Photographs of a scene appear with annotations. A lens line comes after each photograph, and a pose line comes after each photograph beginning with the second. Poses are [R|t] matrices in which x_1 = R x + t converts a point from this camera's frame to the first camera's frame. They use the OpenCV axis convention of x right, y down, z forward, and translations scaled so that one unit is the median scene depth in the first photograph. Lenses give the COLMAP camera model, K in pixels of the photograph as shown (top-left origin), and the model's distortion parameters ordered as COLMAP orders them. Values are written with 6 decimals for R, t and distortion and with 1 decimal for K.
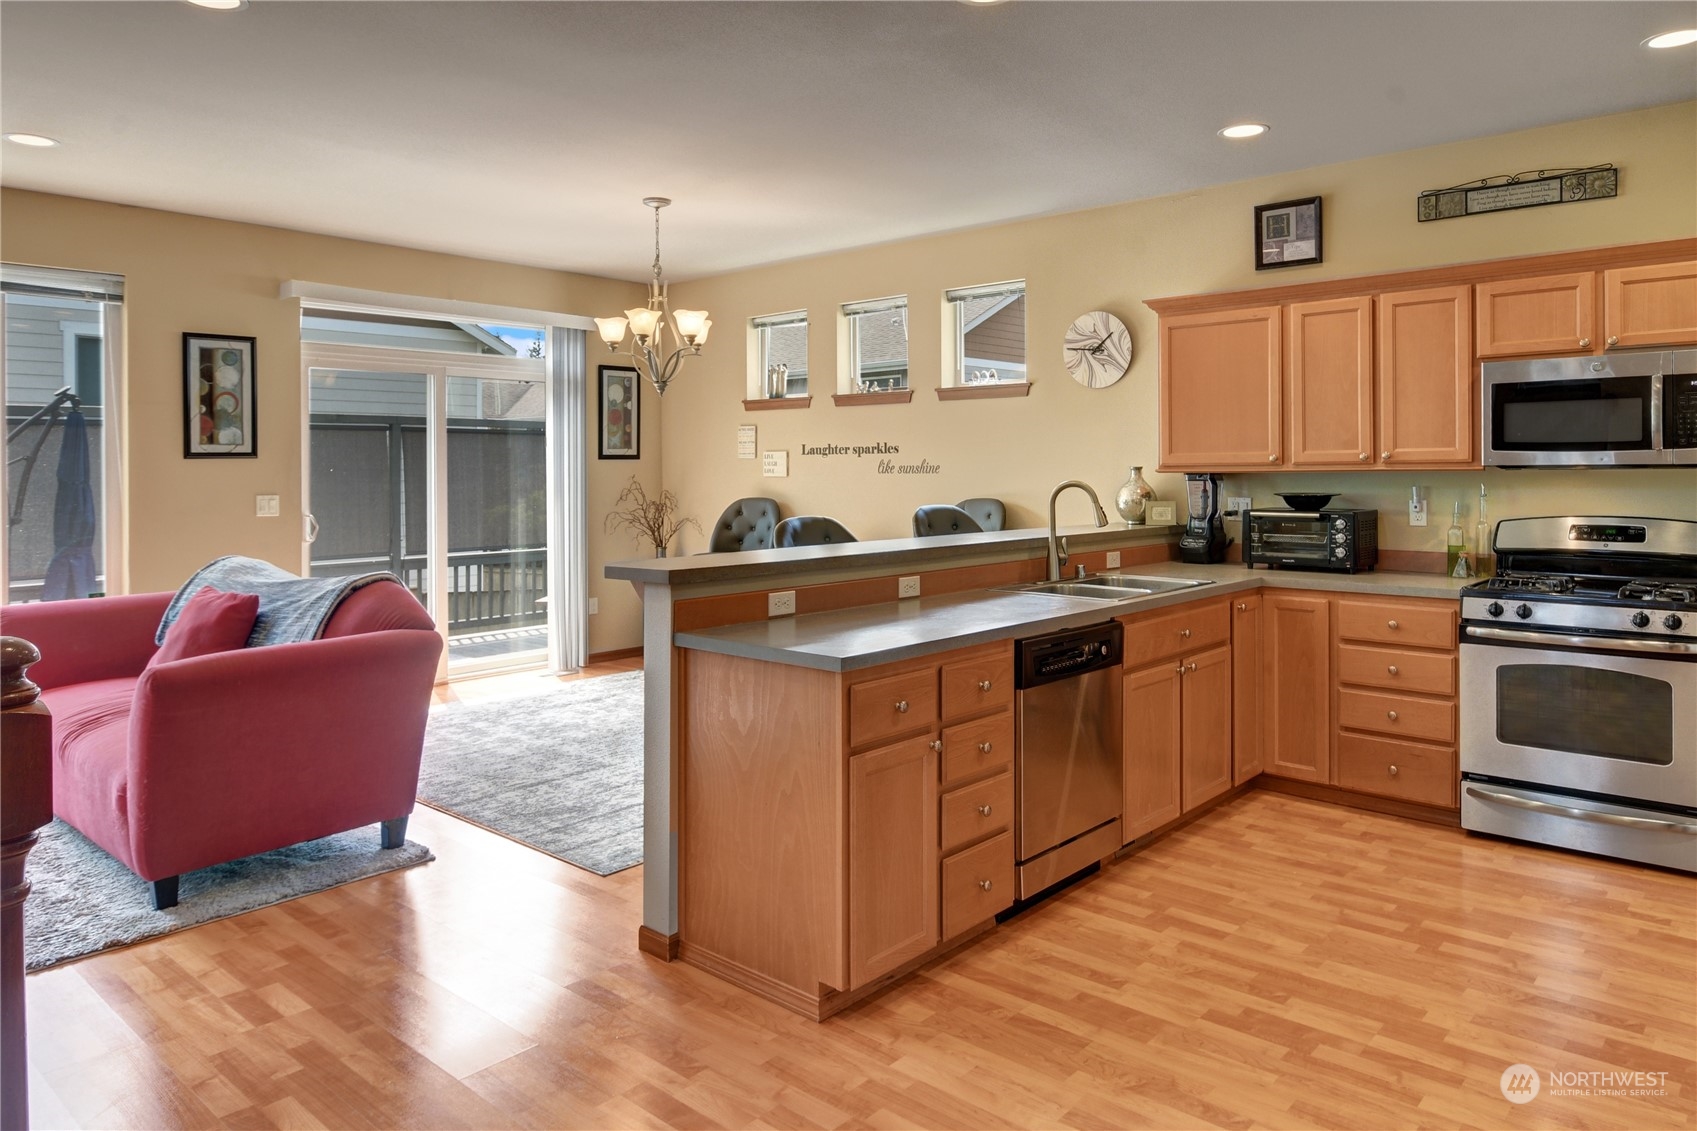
lens RADIAL K [[1081.6, 0, 853.7], [0, 1081.6, 484.7], [0, 0, 1]] dist [0.003345, -0.002603]
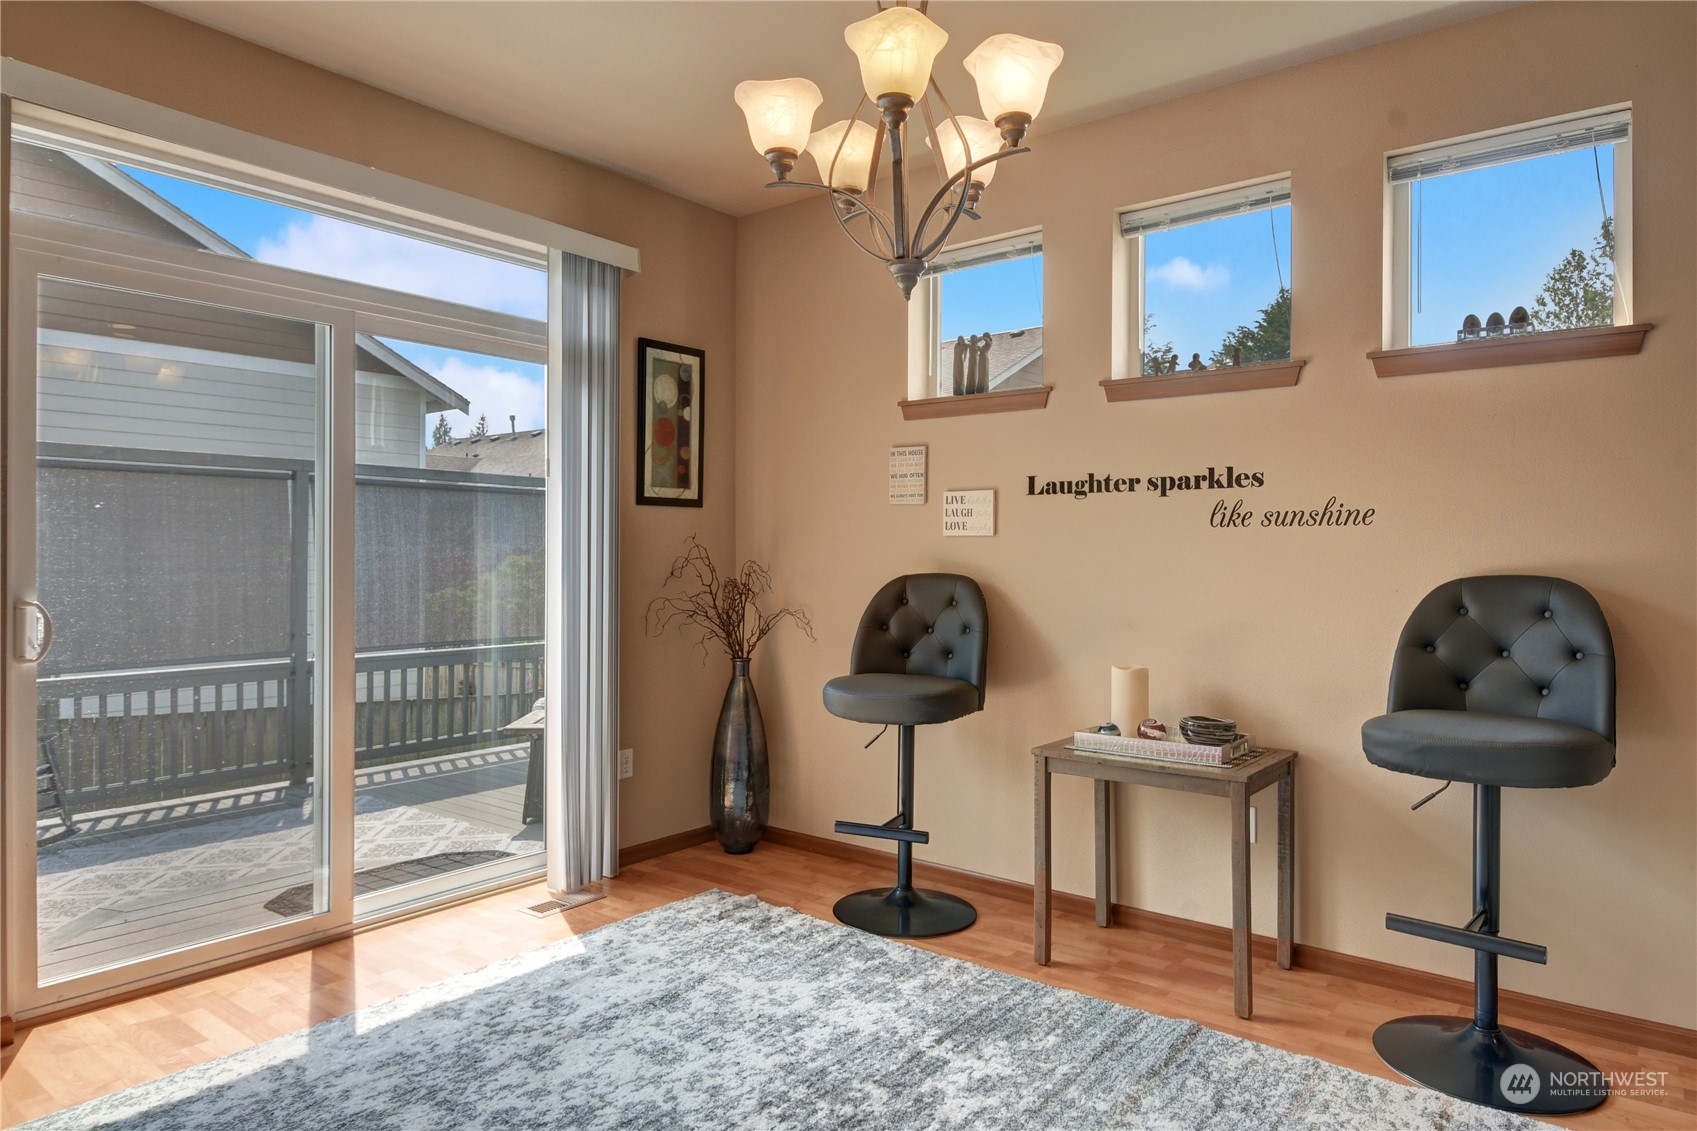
lens RADIAL K [[1016.7, 0, 864.6], [0, 1016.7, 554.5], [0, 0, 1]] dist [-0.004382, -0.004749]
pose [[0.996973, 0.003545, 0.077673, -0.213994], [-0.002986, 0.999969, -0.007317, 0.007987], [-0.077696, 0.007062, 0.996952, 0.623944]]
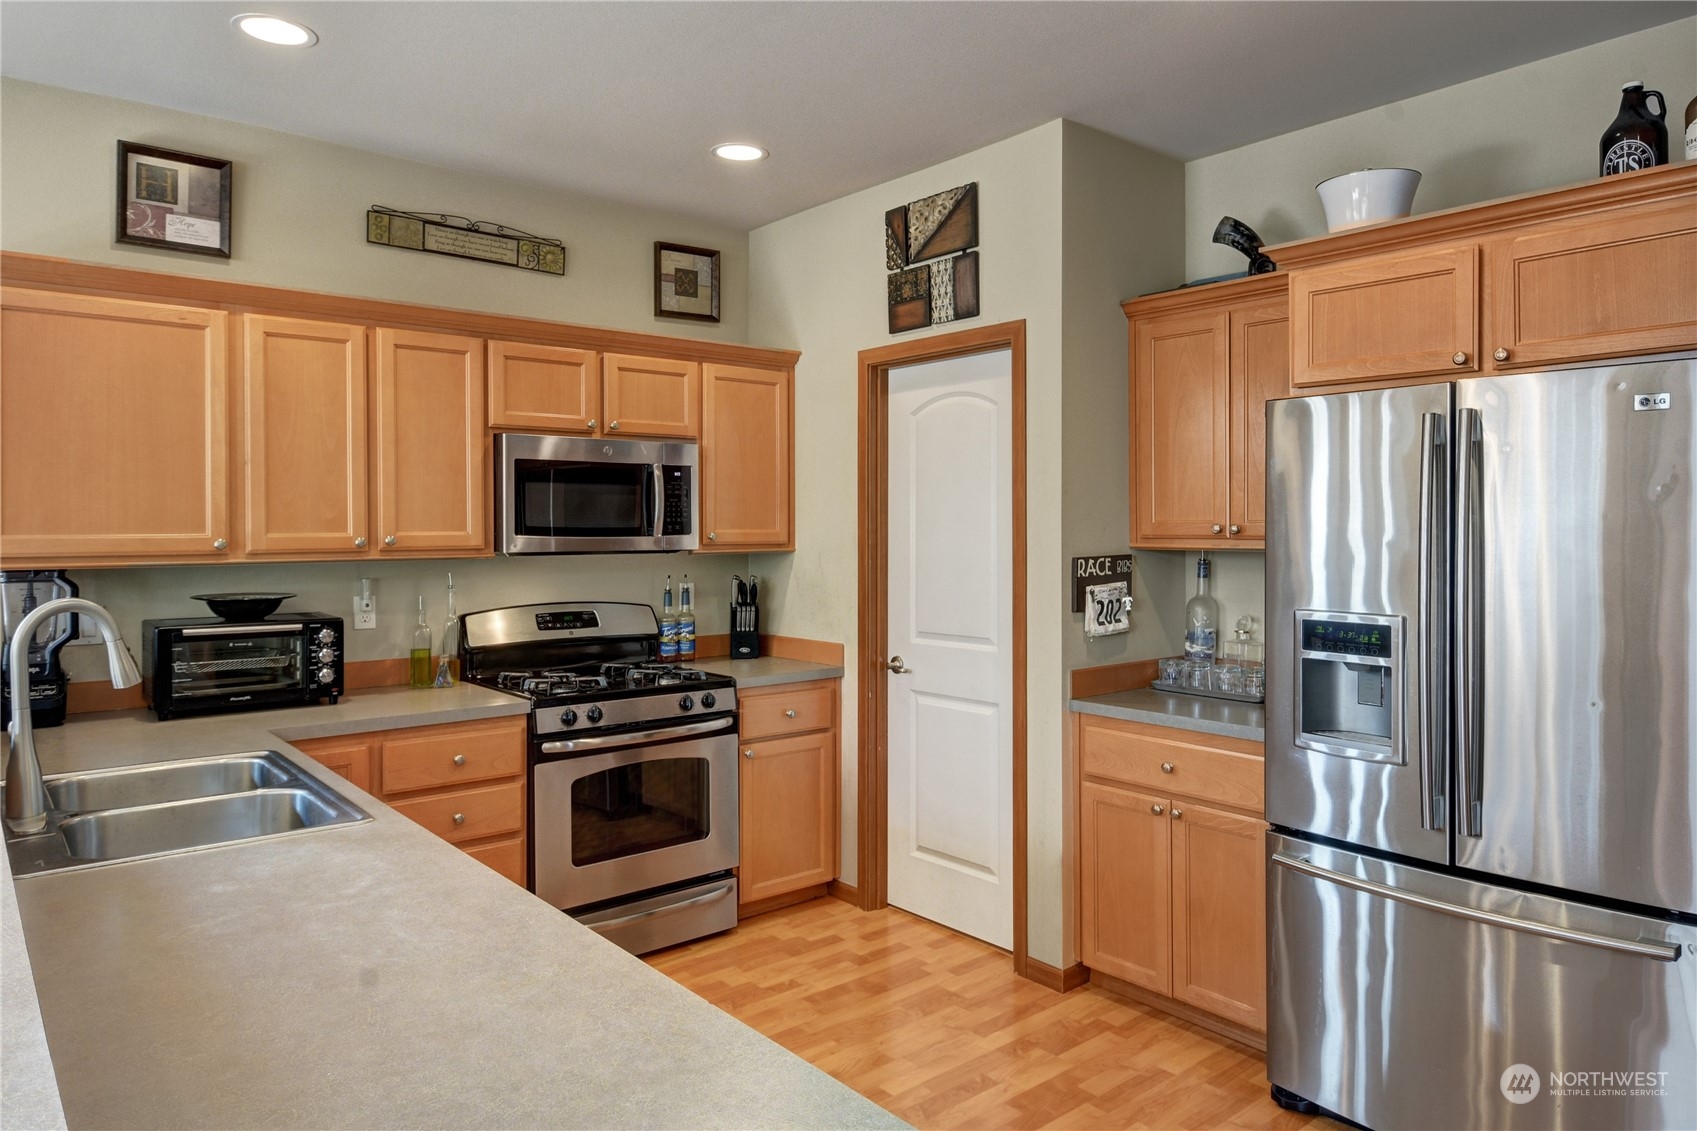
lens RADIAL K [[1081.6, 0, 850.5], [0, 1081.6, 535.3], [0, 0, 1]] dist [0.003345, -0.002603]
pose [[0.154953, -0.002298, 0.987919, -0.162795], [0.014403, 0.999896, 0.000066, -0.020253], [-0.987817, 0.014218, 0.154970, 0.434716]]
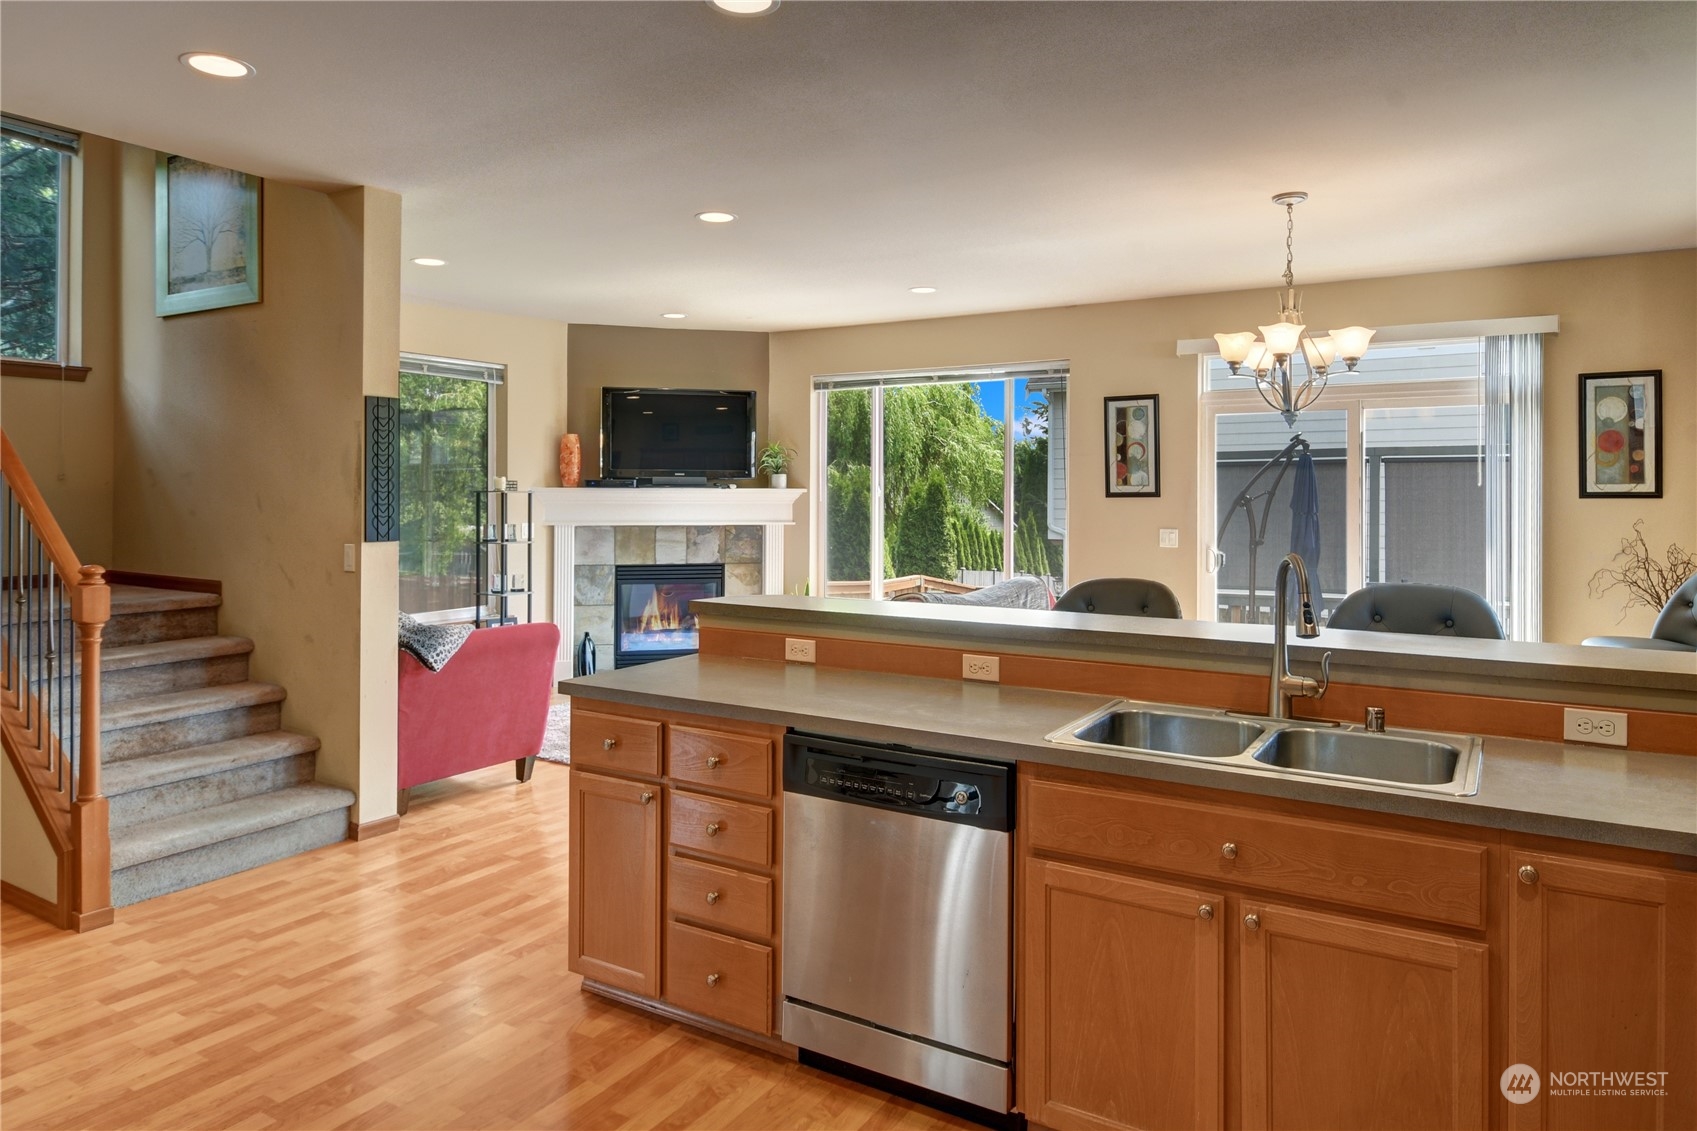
lens RADIAL K [[1081.6, 0, 891.9], [0, 1081.6, 487.6], [0, 0, 1]] dist [0.003345, -0.002603]
pose [[0.204791, -0.001614, -0.978804, 0.554860], [-0.018345, 0.999817, -0.005487, -0.024116], [0.978634, 0.019079, 0.204724, 0.500464]]
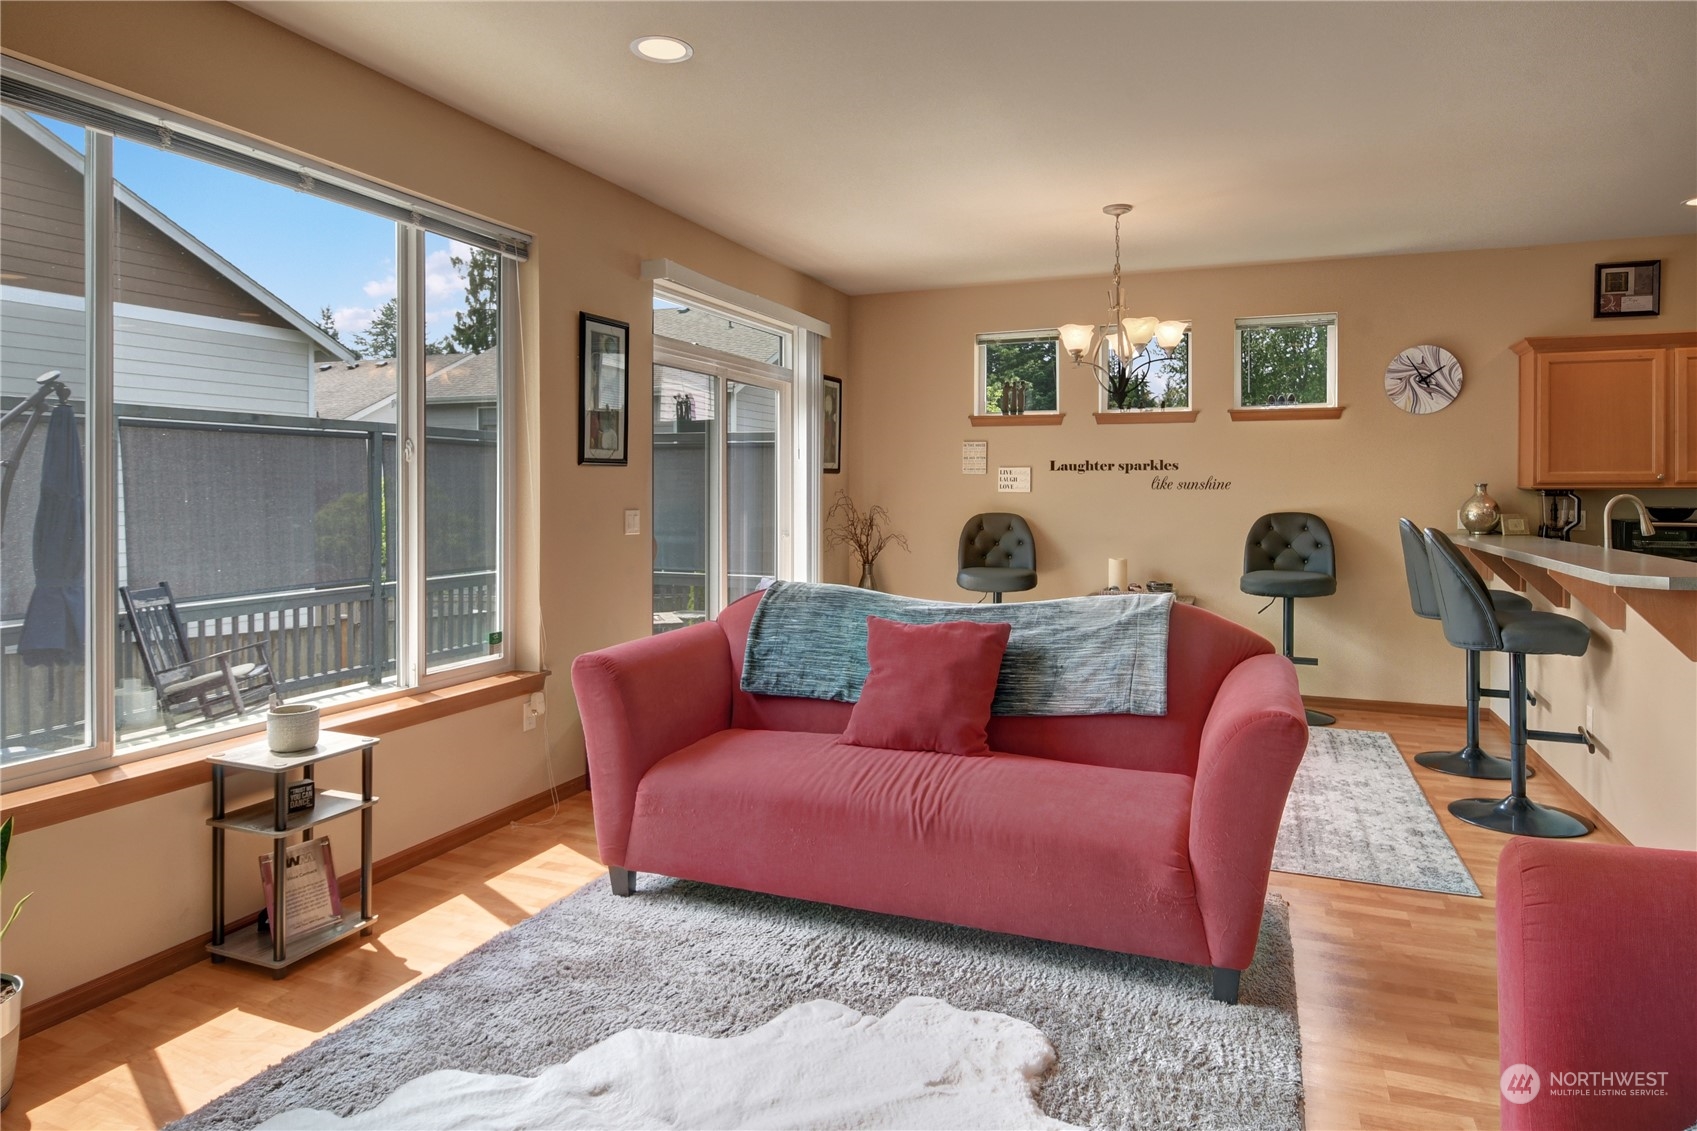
lens RADIAL K [[1000.1, 0, 860.3], [0, 1000.1, 495.9], [0, 0, 1]] dist [0.003248, -0.013036]
pose [[0.946167, 0.003792, 0.323656, -0.660914], [-0.001156, 0.999965, -0.008334, 0.005283], [-0.323676, 0.007512, 0.946138, 0.206262]]
